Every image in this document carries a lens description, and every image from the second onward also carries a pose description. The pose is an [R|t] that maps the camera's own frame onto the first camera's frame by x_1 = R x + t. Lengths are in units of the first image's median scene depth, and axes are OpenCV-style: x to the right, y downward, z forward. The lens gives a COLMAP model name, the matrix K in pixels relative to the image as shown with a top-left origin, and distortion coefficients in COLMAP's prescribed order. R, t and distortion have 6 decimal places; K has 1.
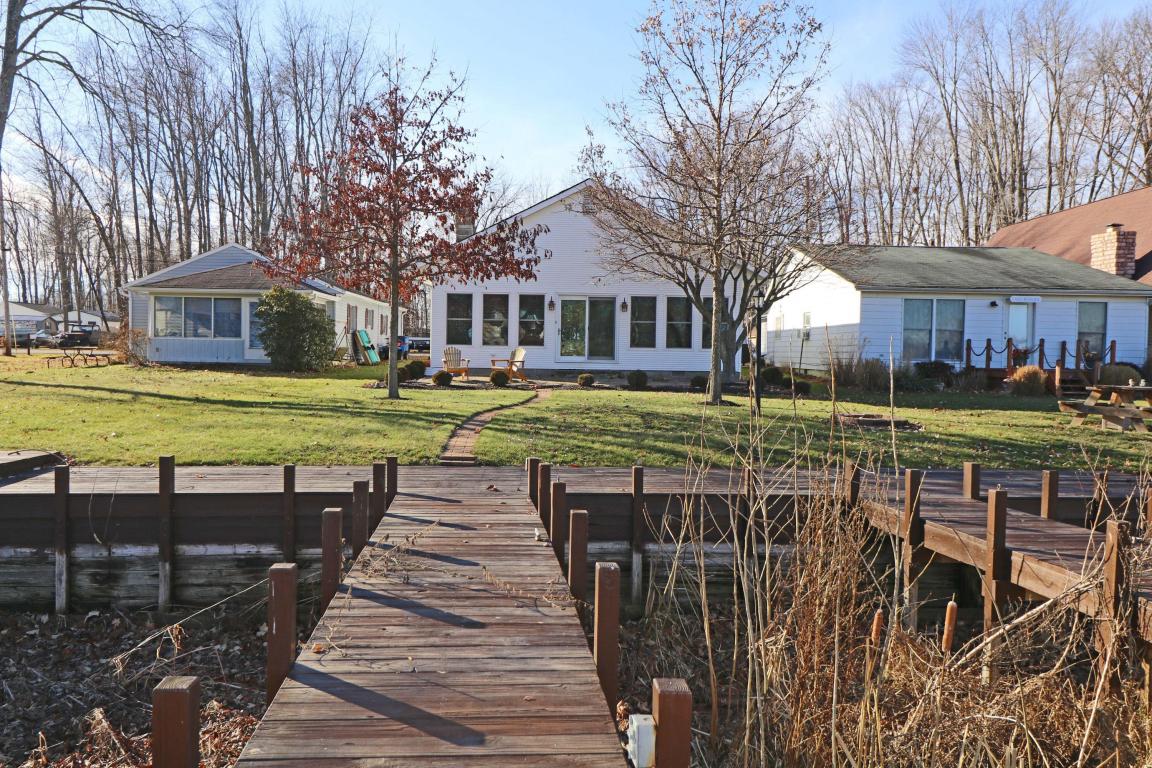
lens RADIAL K [[910.7, 0, 571.8], [0, 910.7, 383.7], [0, 0, 1]] dist [0.001717, -0.001586]
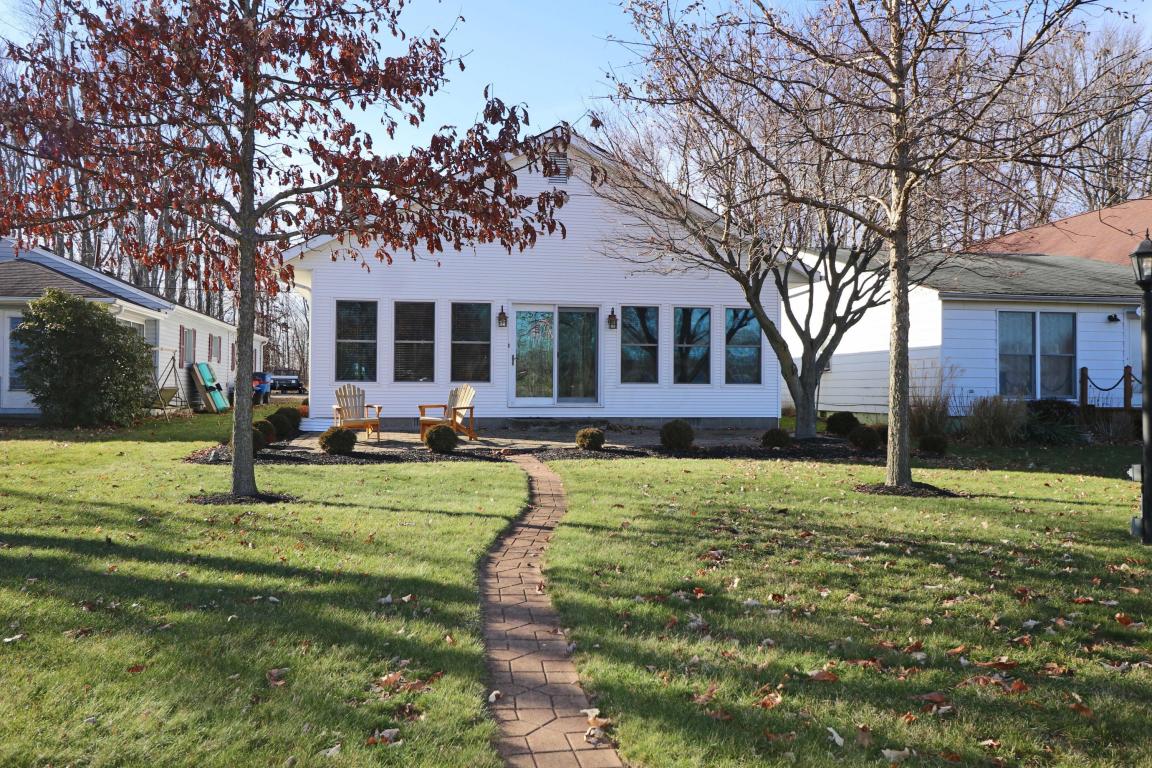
lens RADIAL K [[910.7, 0, 582.6], [0, 910.7, 387.0], [0, 0, 1]] dist [0.001717, -0.001586]
pose [[0.987866, -0.009644, 0.155012, -0.066561], [0.015696, 0.999160, -0.037863, -0.012500], [-0.154517, 0.039836, 0.987187, 0.352854]]
